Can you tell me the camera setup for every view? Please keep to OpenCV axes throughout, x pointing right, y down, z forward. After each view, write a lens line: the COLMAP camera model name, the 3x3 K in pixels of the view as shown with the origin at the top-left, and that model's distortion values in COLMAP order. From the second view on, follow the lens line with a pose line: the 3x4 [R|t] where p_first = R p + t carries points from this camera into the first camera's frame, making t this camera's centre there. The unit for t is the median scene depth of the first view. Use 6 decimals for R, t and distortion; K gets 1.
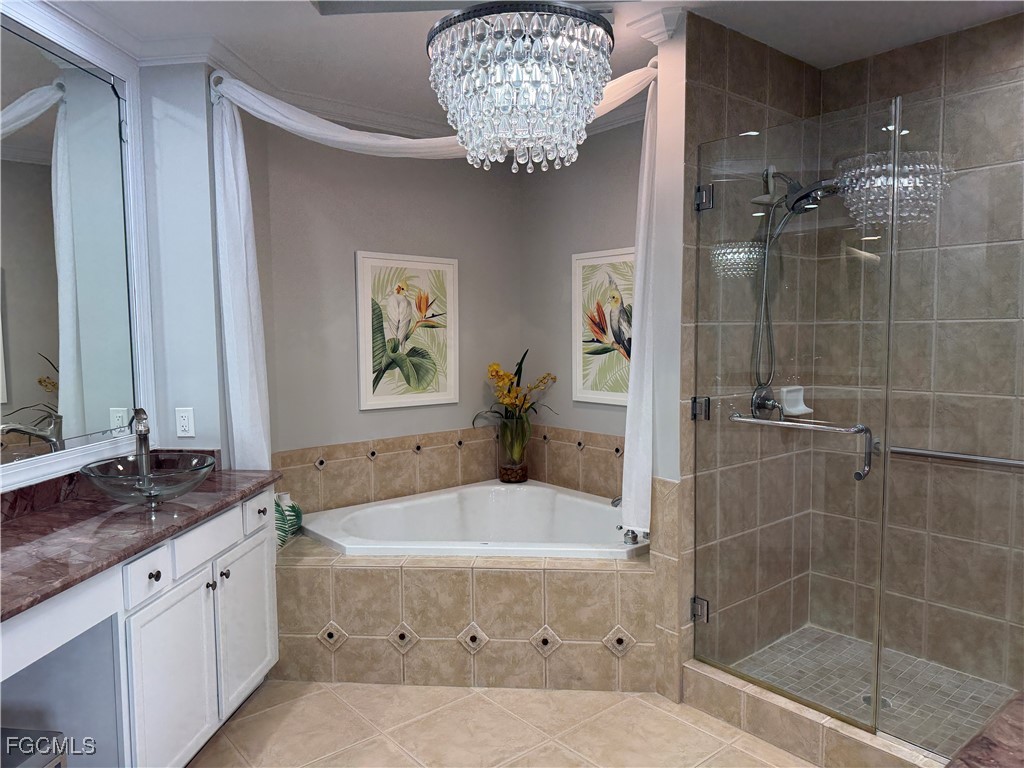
lens RADIAL K [[718.3, 0, 511.7], [0, 718.3, 386.0], [0, 0, 1]] dist [0.029750, -0.017208]
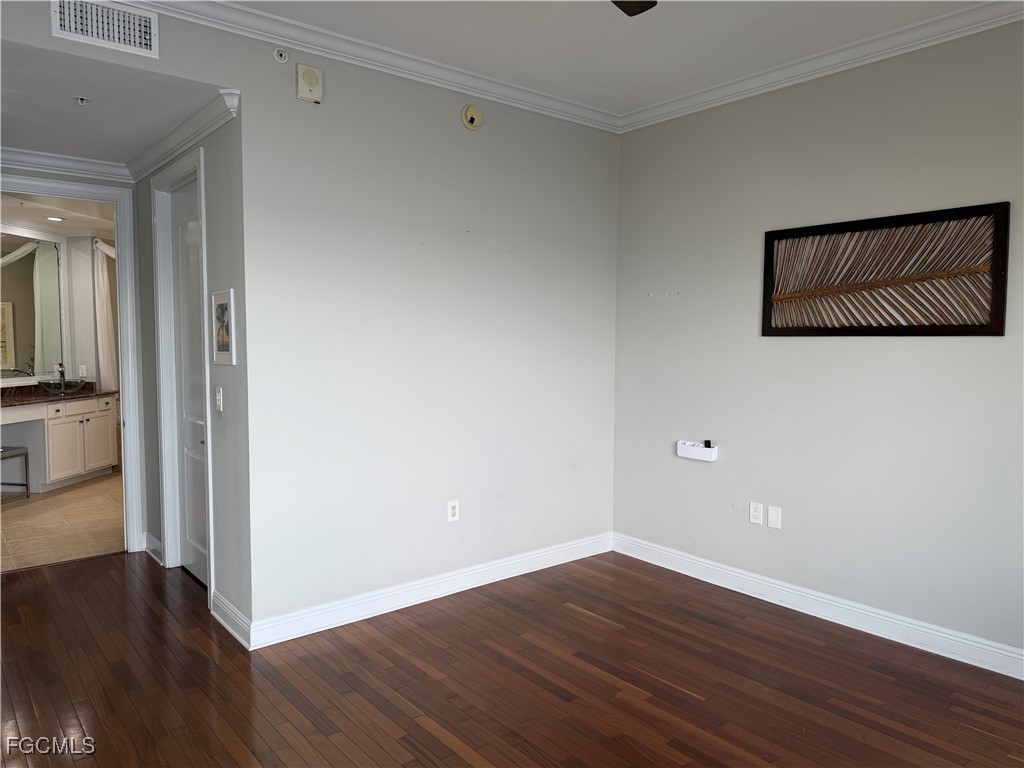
lens RADIAL K [[718.3, 0, 512.1], [0, 718.3, 383.0], [0, 0, 1]] dist [0.029750, -0.017208]
pose [[0.999742, 0.021838, -0.006301, 1.169080], [-0.021835, 0.999761, 0.000492, 0.063134], [0.006310, -0.000354, 0.999980, -1.679961]]
